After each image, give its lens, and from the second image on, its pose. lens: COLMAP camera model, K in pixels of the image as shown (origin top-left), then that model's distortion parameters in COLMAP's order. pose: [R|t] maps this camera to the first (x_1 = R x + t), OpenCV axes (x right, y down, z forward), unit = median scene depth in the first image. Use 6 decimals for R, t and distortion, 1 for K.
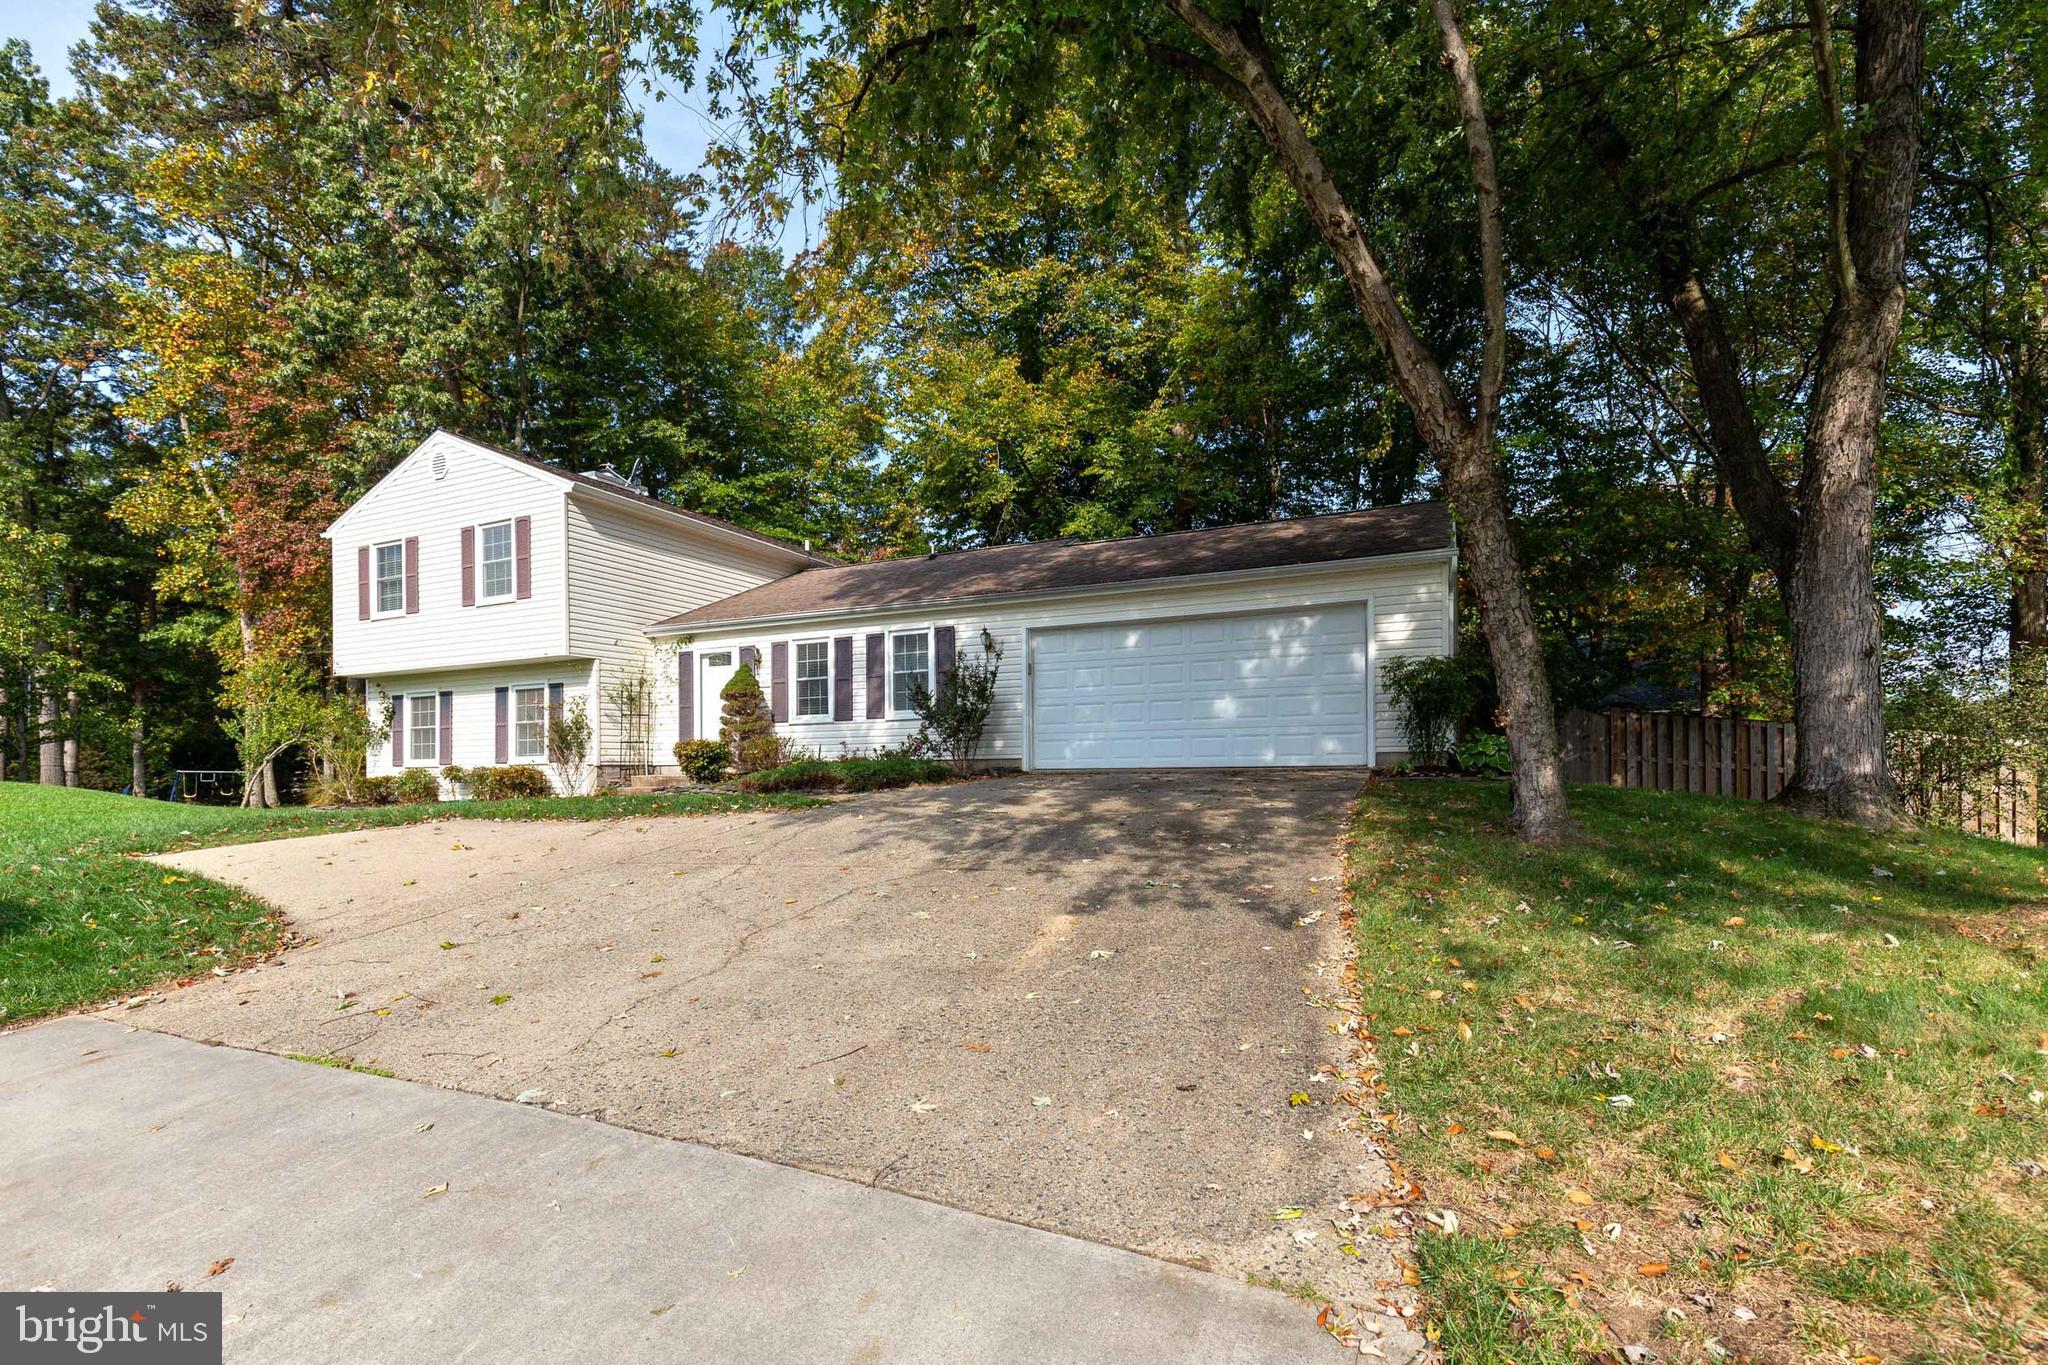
lens RADIAL K [[943.8, 0, 1023.4], [0, 943.8, 761.8], [0, 0, 1]] dist [0.001418, 0.000237]
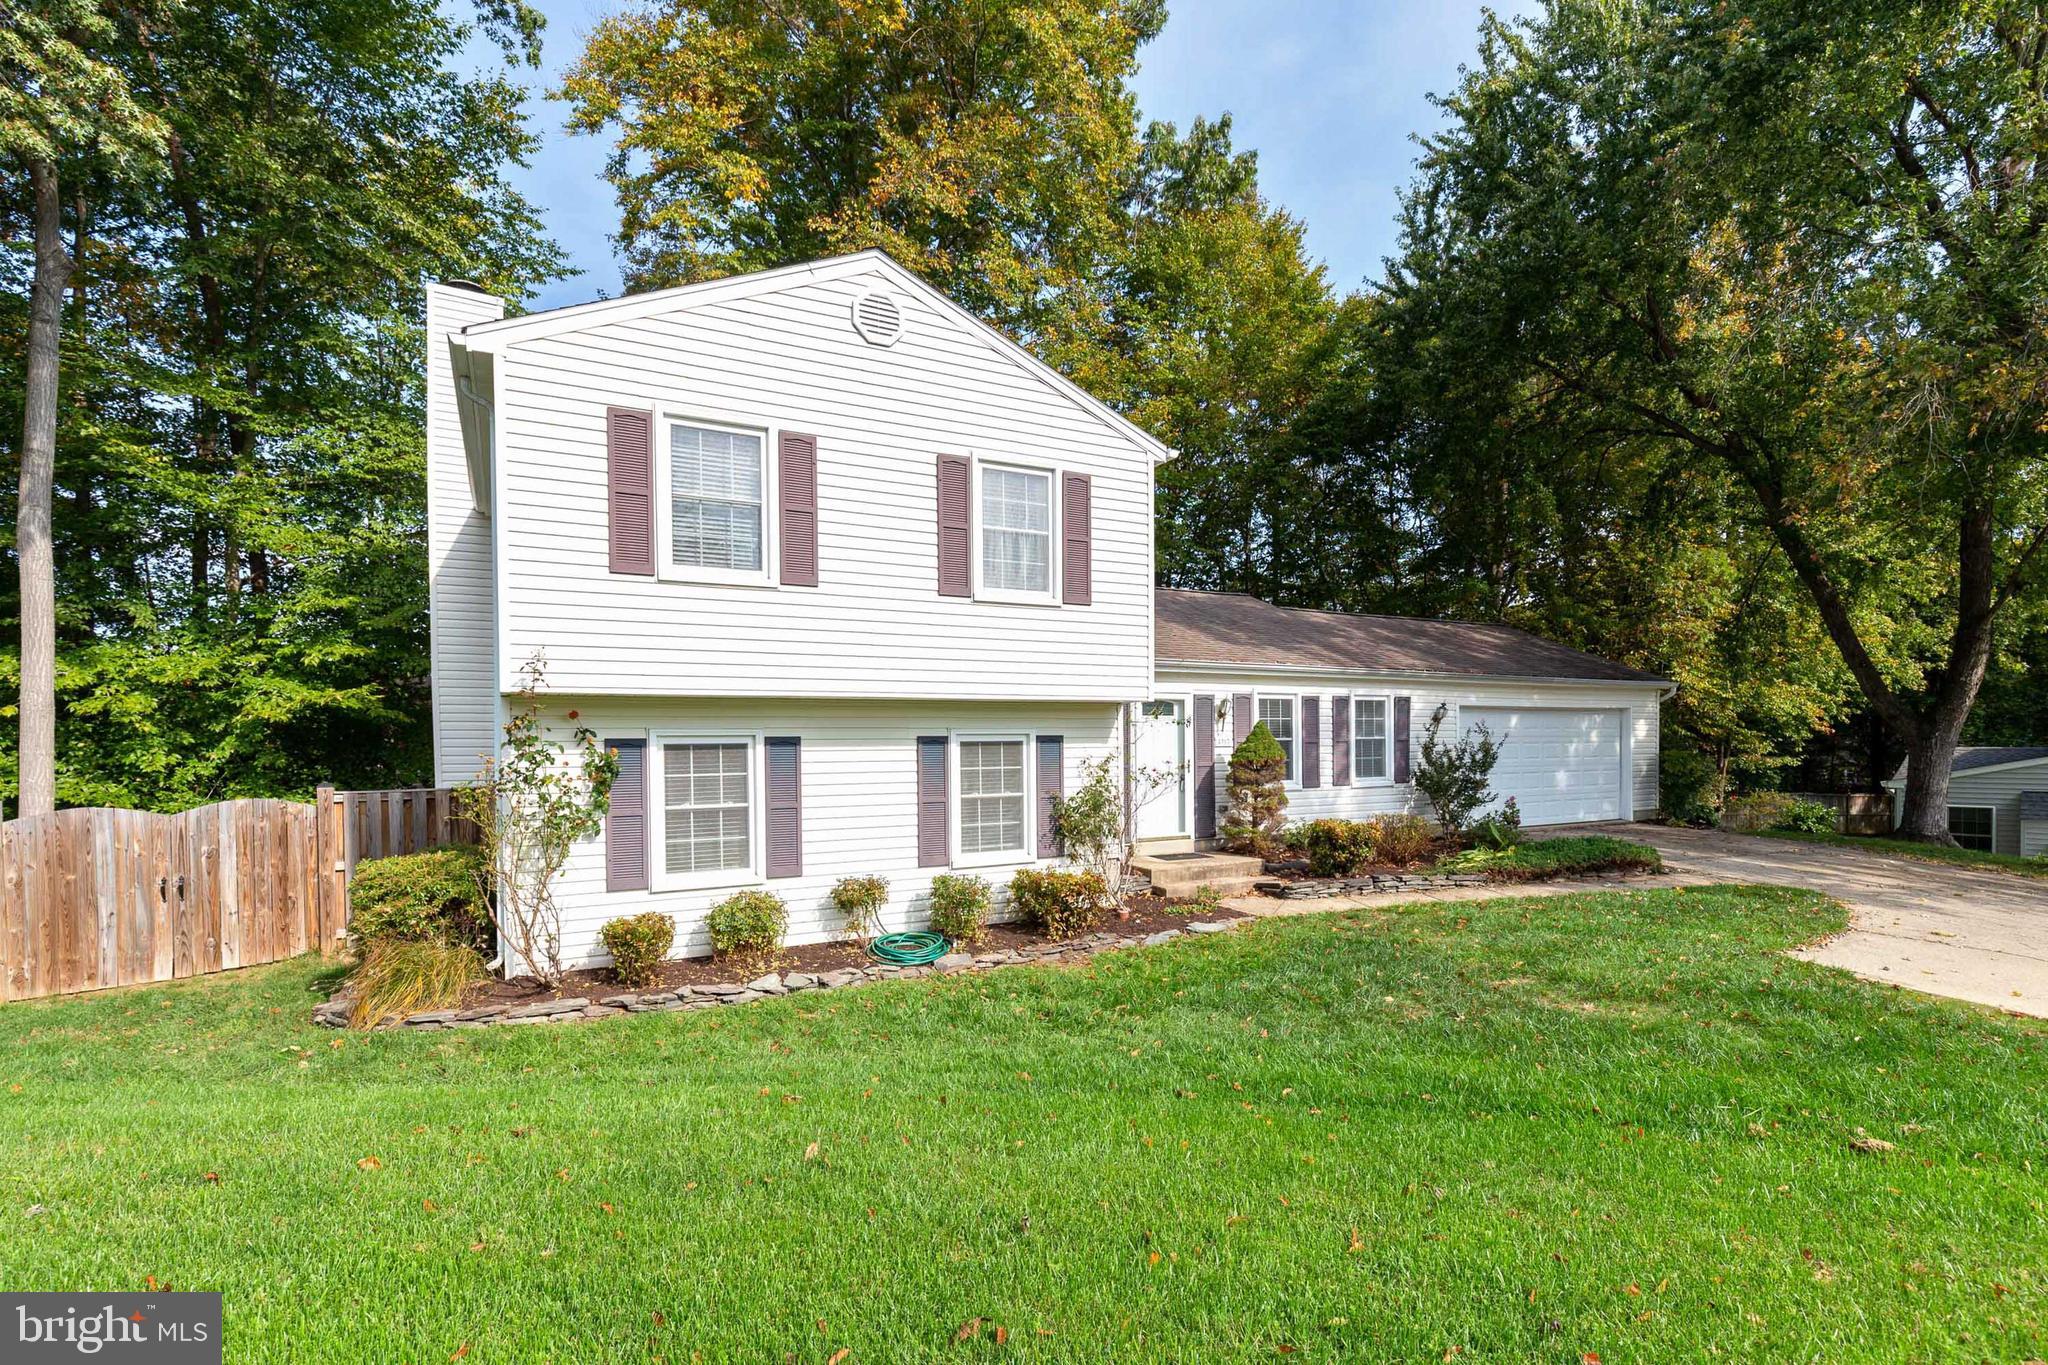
lens RADIAL K [[943.8, 0, 1023.4], [0, 943.8, 761.8], [0, 0, 1]] dist [0.001418, 0.000237]
pose [[0.605152, -0.005752, 0.796089, -1.056299], [-0.003802, 0.999942, 0.010114, -0.074746], [-0.796101, -0.009147, 0.605095, 0.650810]]
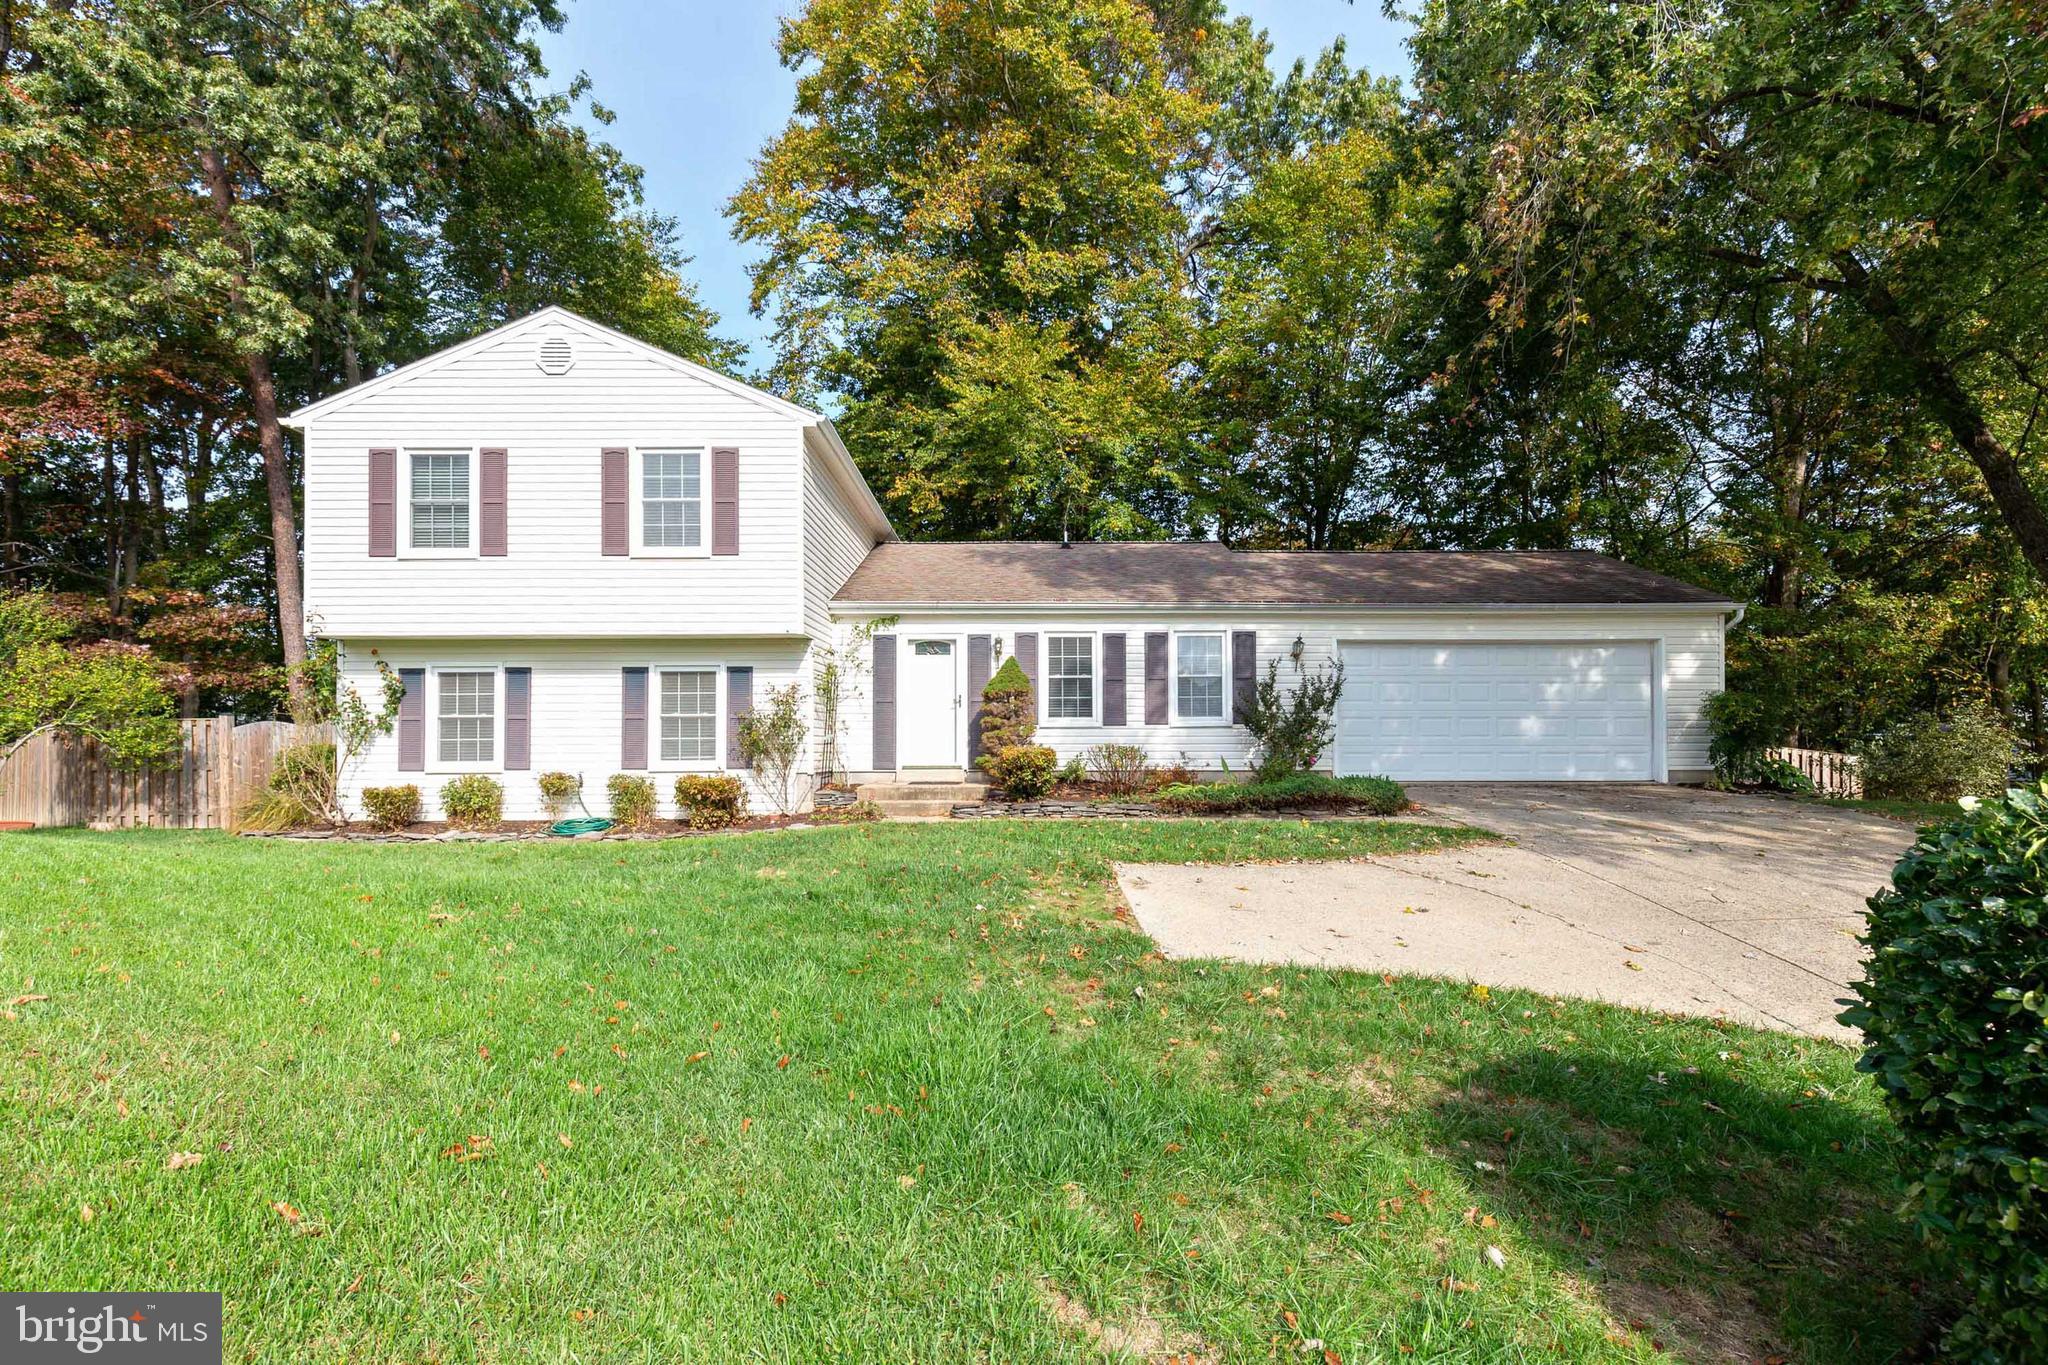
lens RADIAL K [[933.4, 0, 1023.7], [0, 933.4, 737.3], [0, 0, 1]] dist [0.000259, -0.000182]
pose [[0.905074, 0.015067, 0.424987, -0.631936], [-0.012541, 0.999883, -0.008741, -0.022833], [-0.425069, 0.002582, 0.905157, 0.220634]]
